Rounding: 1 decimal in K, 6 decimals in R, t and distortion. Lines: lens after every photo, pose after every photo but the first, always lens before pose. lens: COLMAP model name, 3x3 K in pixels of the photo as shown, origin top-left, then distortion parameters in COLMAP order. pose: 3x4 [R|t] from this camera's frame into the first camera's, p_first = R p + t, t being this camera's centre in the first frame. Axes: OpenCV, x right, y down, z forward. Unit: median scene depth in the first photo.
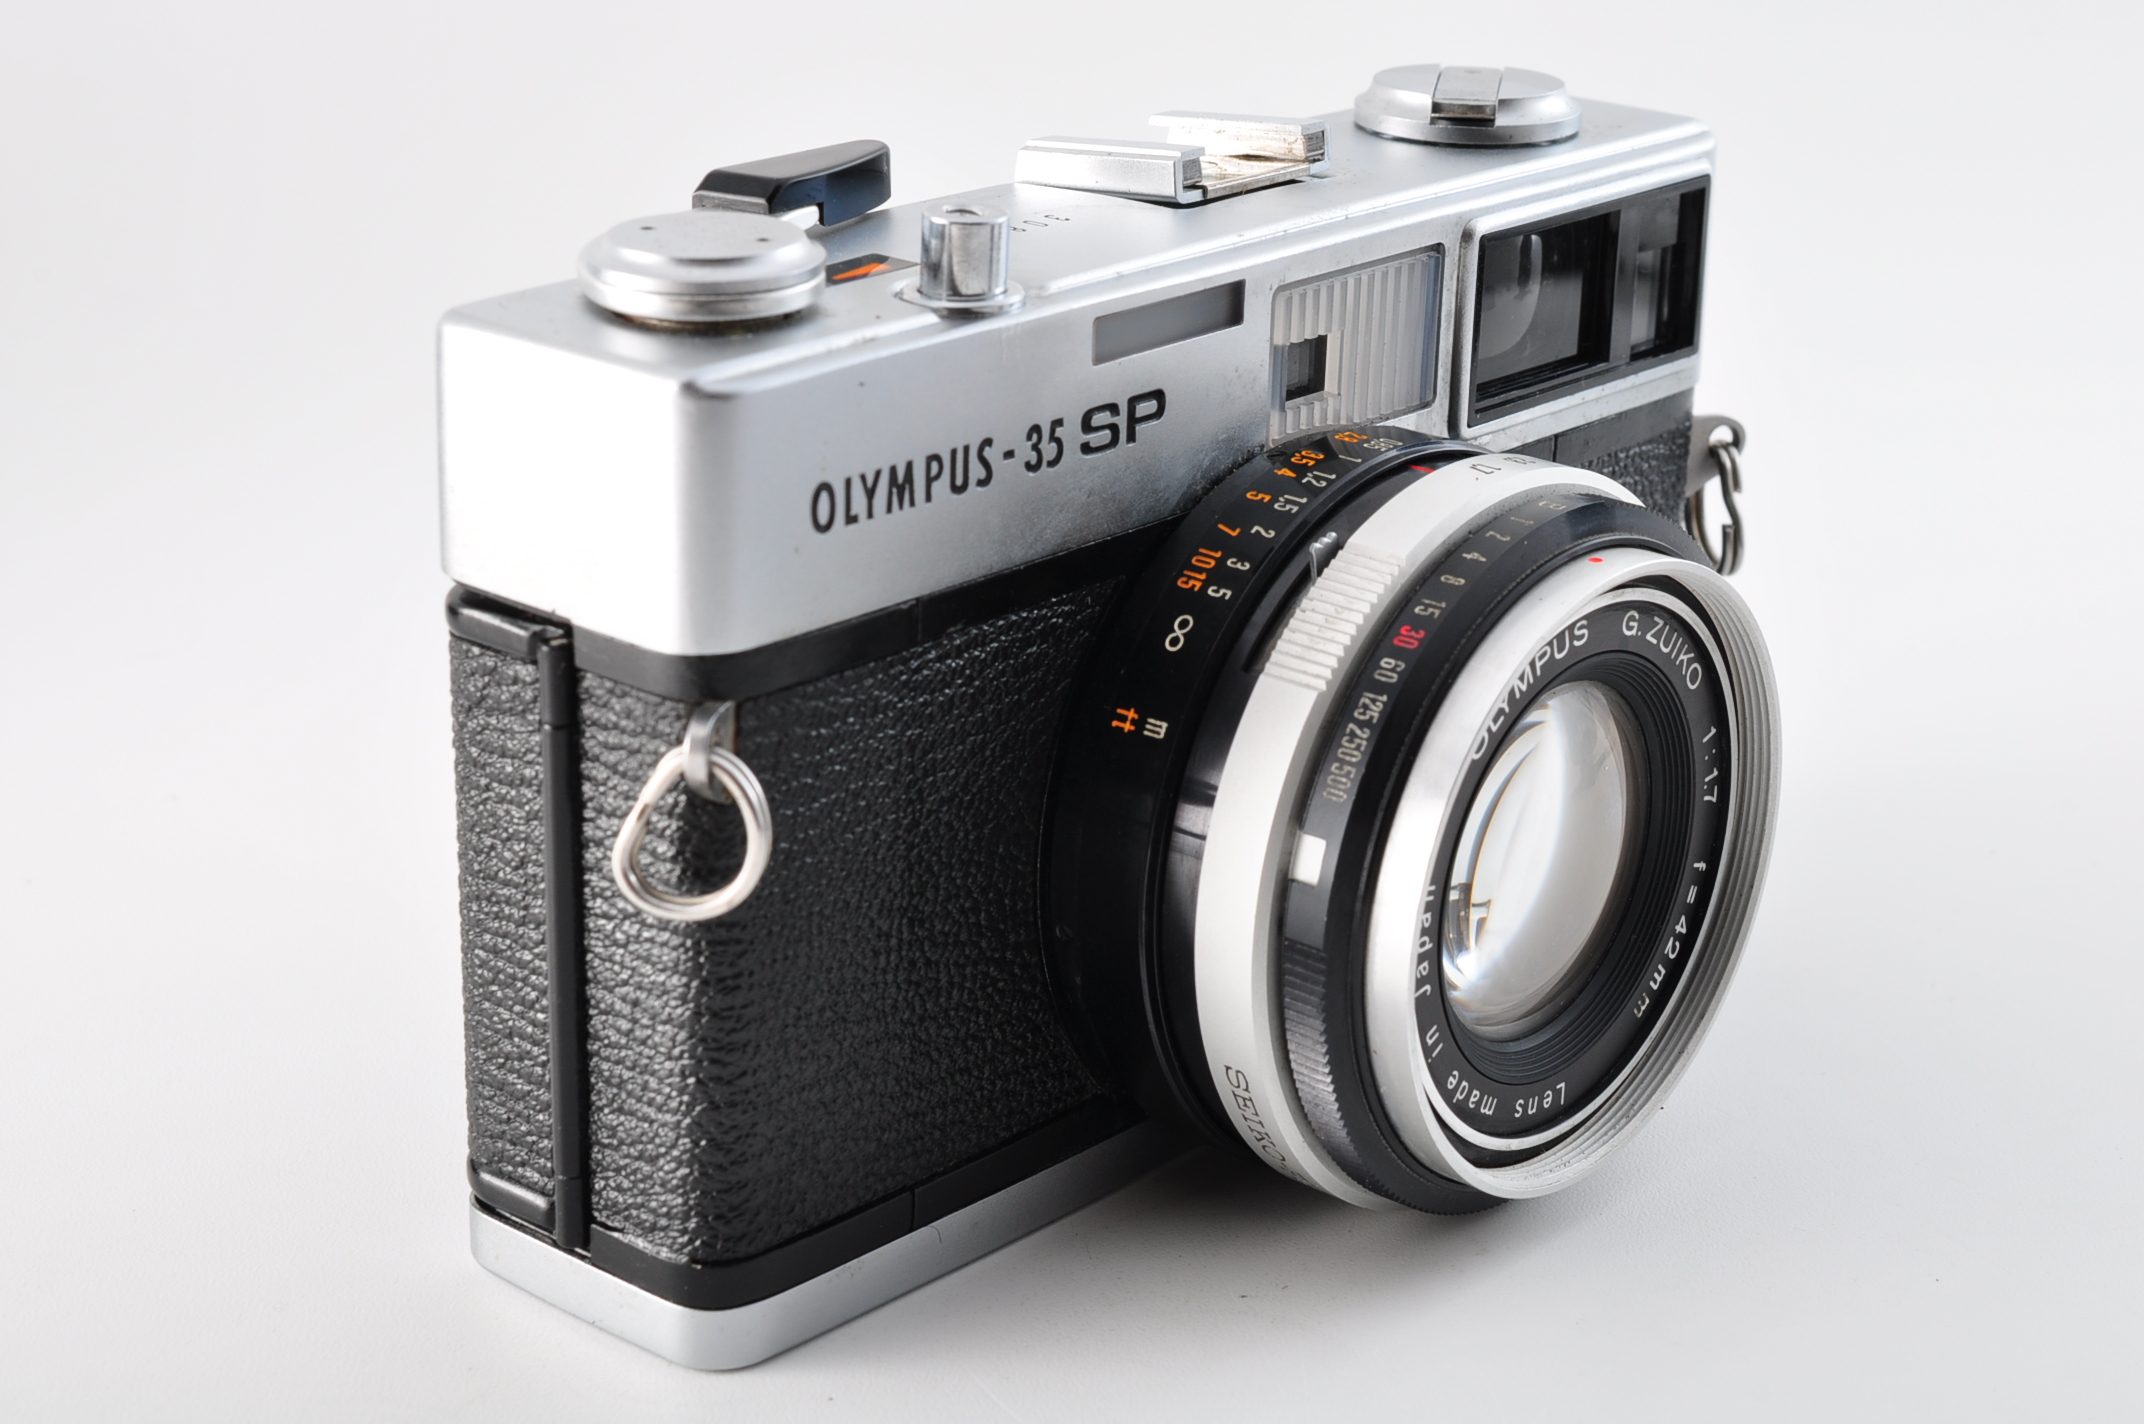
lens RADIAL K [[3699.1, 0, 1081.5], [0, 3699.1, 714.0], [0, 0, 1]] dist [0.166387, 0.000000]
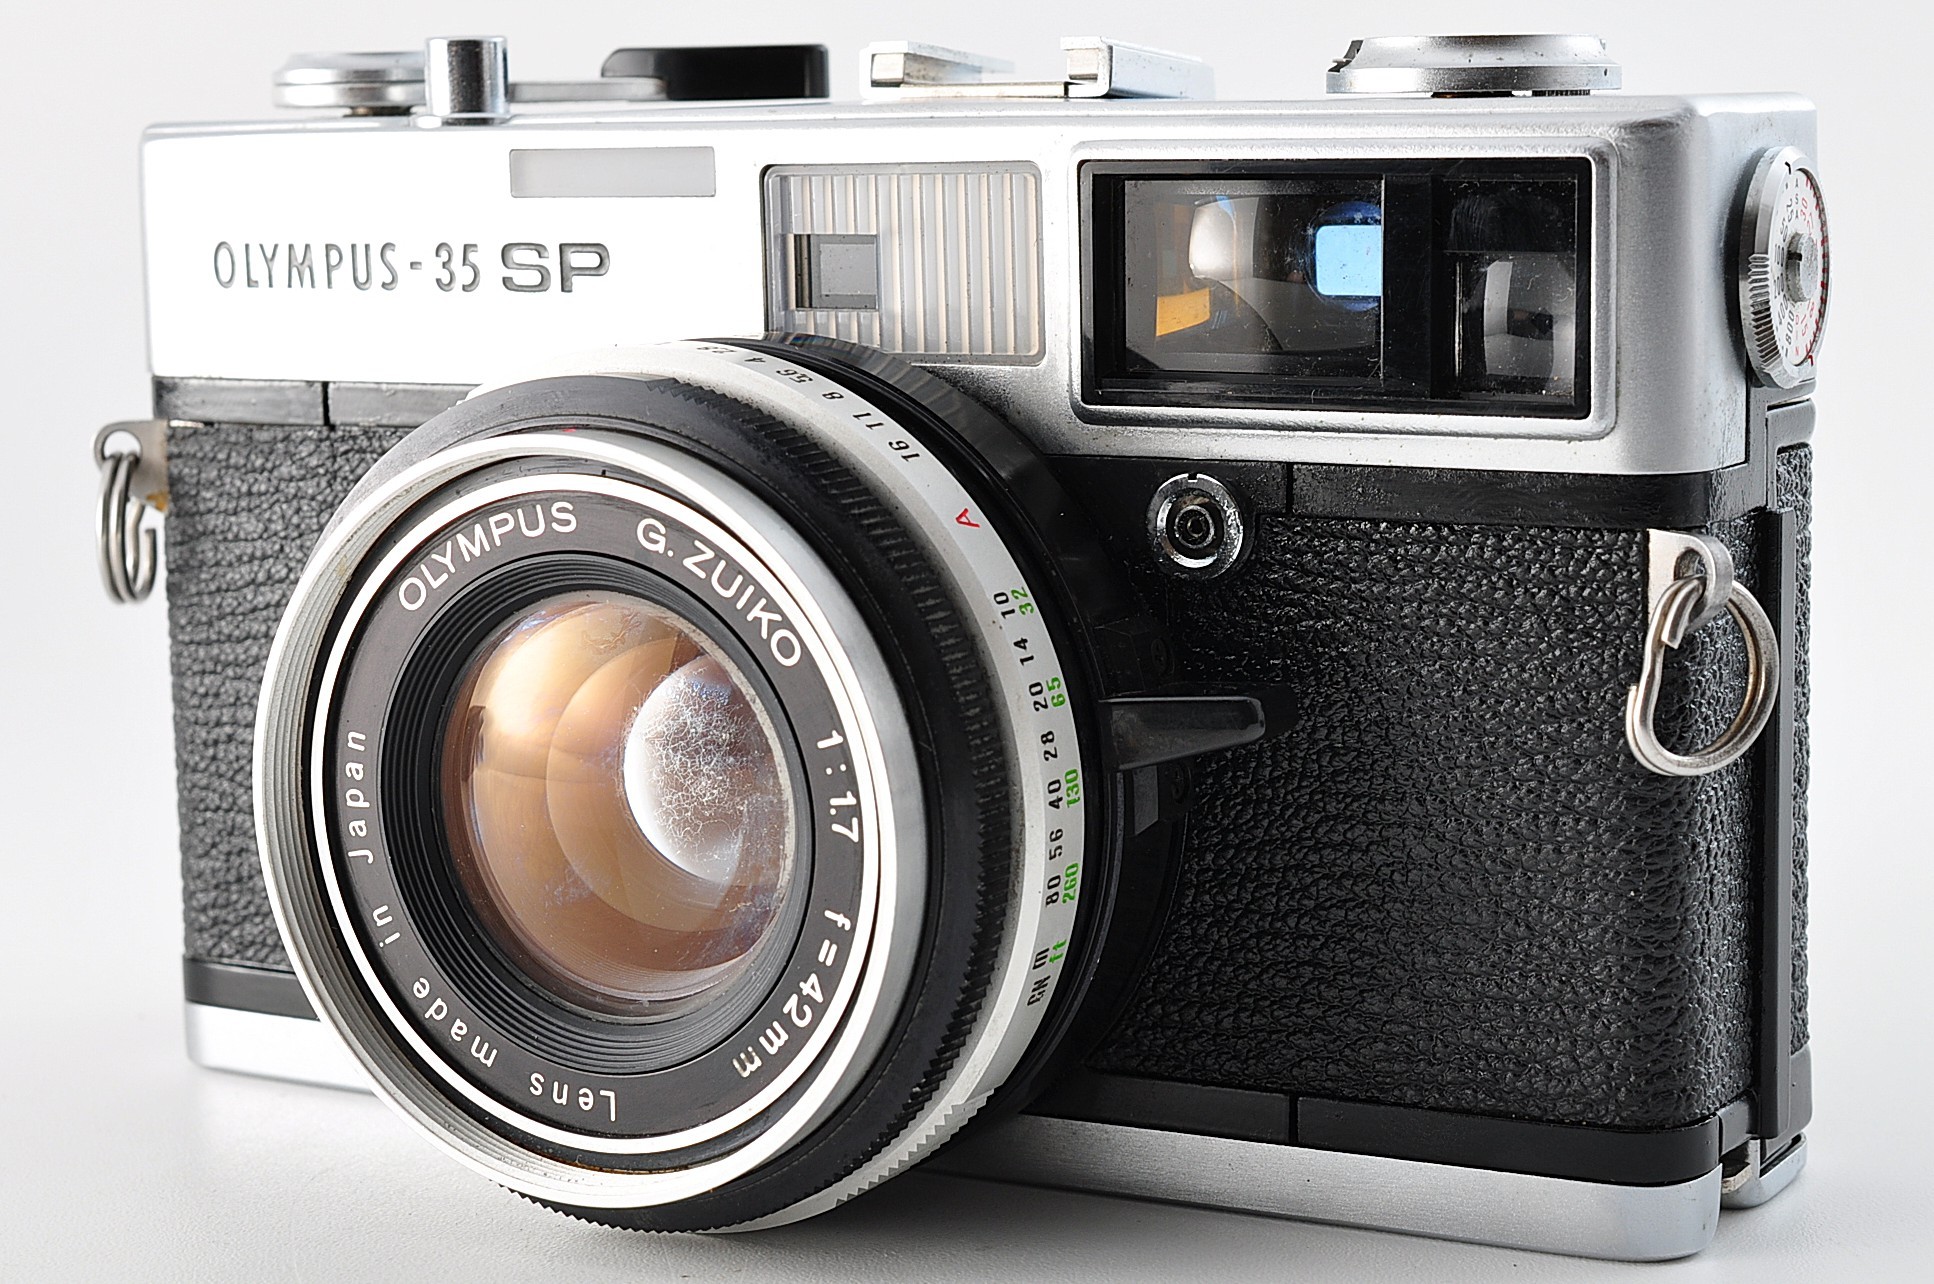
lens RADIAL K [[3798.8, 0, 960.7], [0, 3798.8, 642.0], [0, 0, 1]] dist [0.228563, 0.000000]
pose [[0.192350, 0.110569, -0.975077, 1.051111], [-0.313187, 0.948587, 0.045784, -0.065846], [0.930008, 0.296575, 0.217089, 0.927022]]
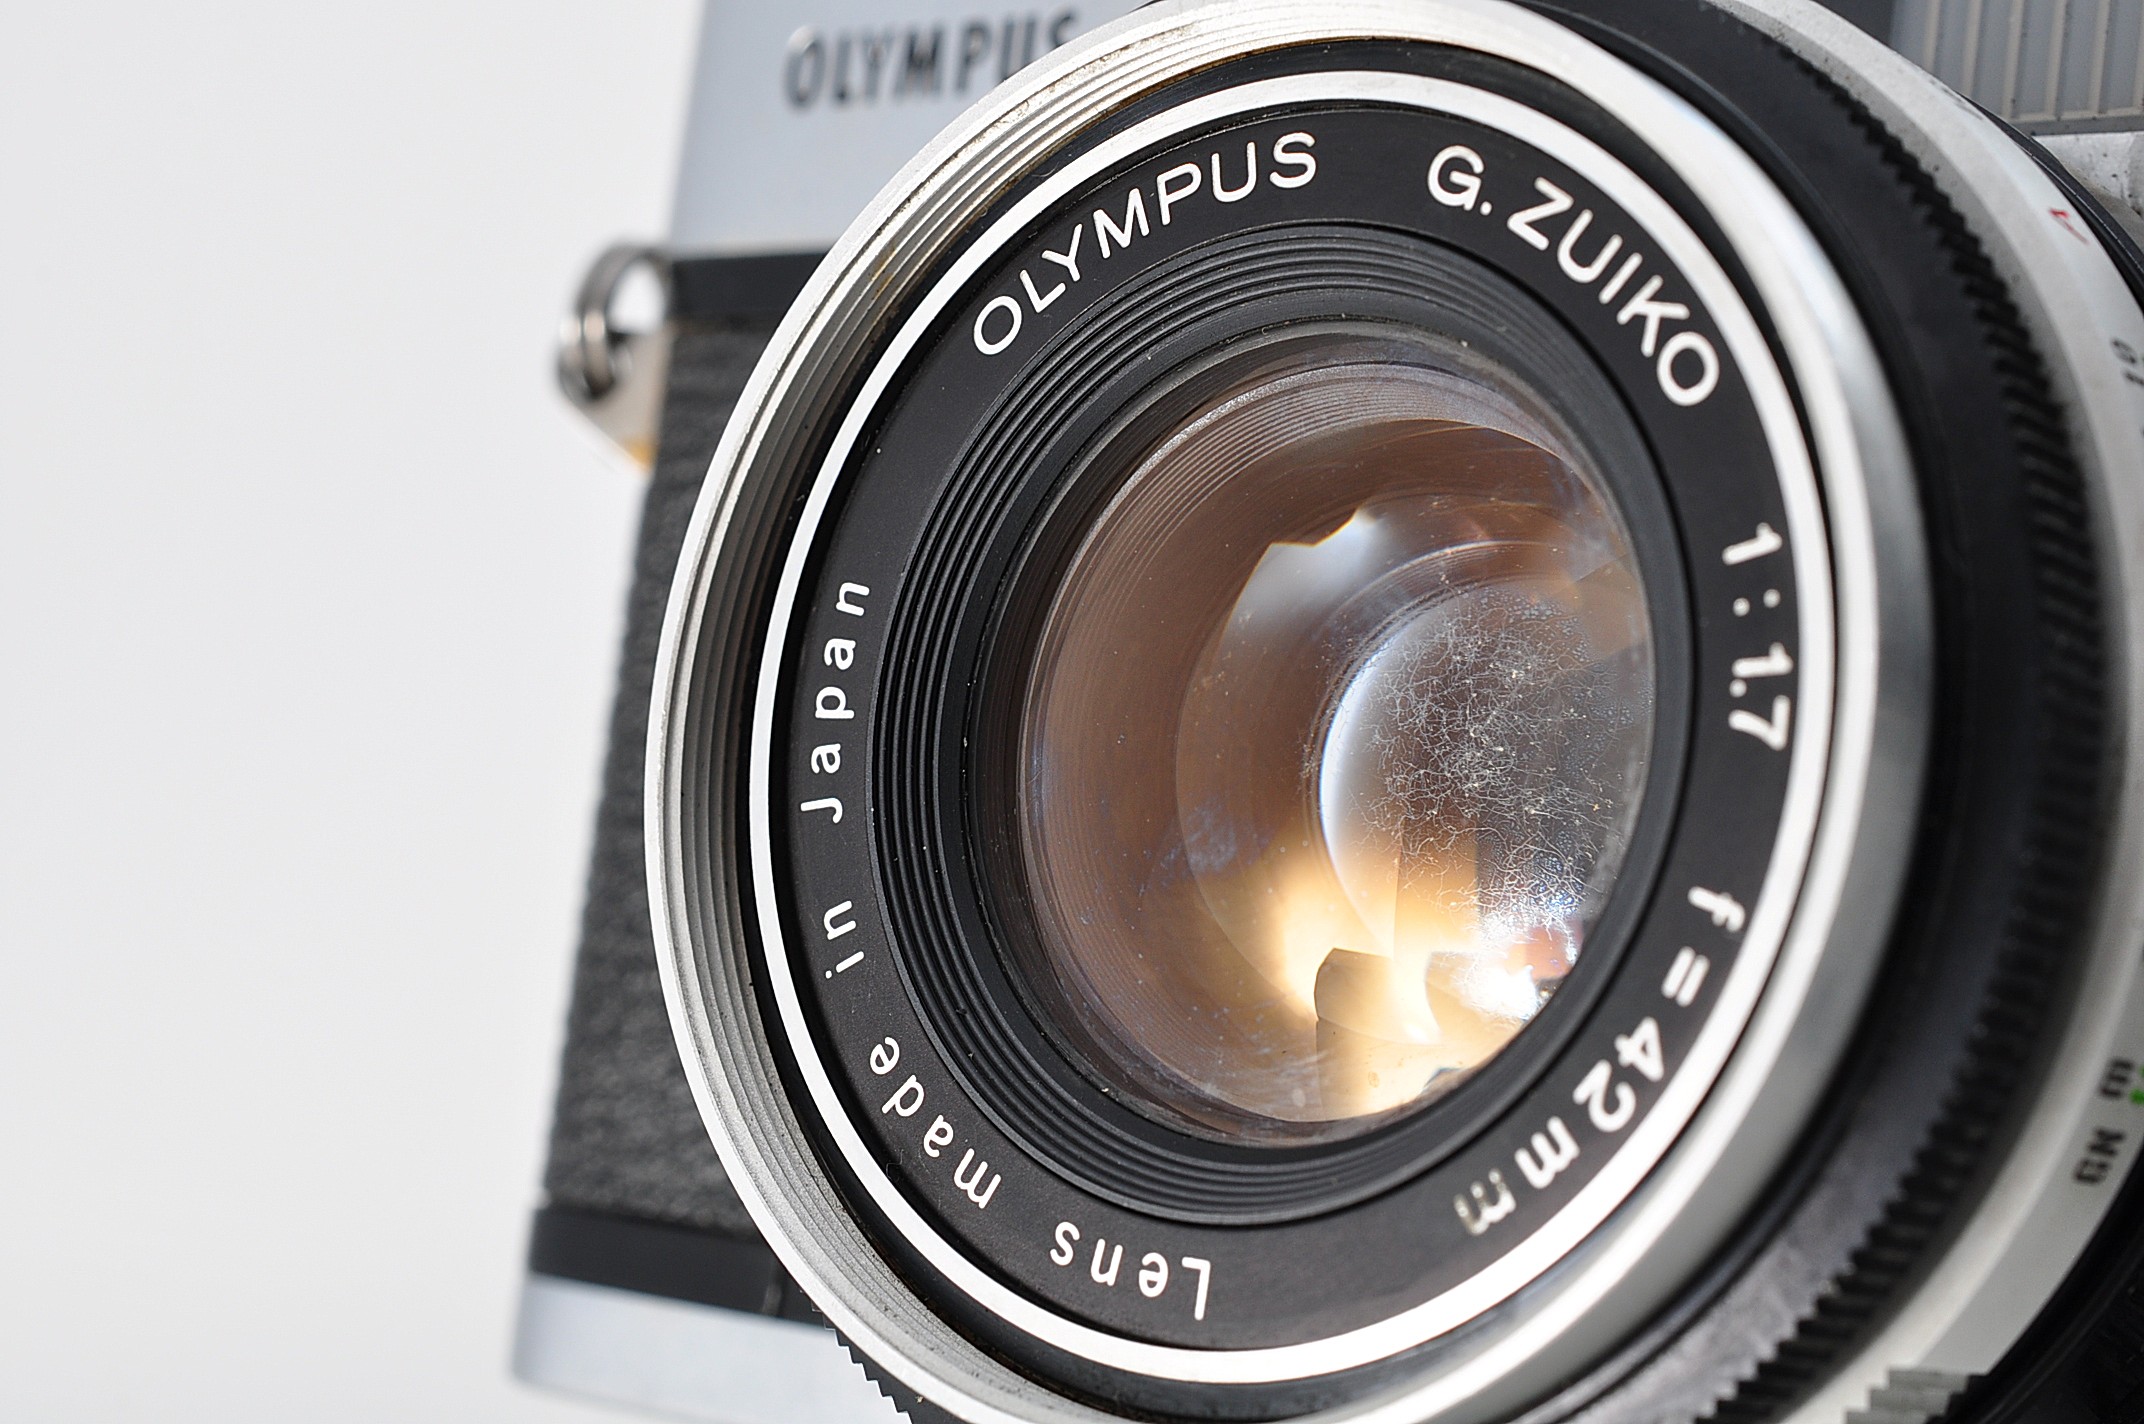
lens RADIAL K [[4211.3, 0, 1092.5], [0, 4211.3, 699.8], [0, 0, 1]] dist [0.228563, 0.000000]
pose [[0.050944, -0.125886, -0.990736, 0.666937], [-0.463698, 0.875632, -0.135104, 0.123641], [0.884527, 0.466285, -0.013765, 1.044821]]
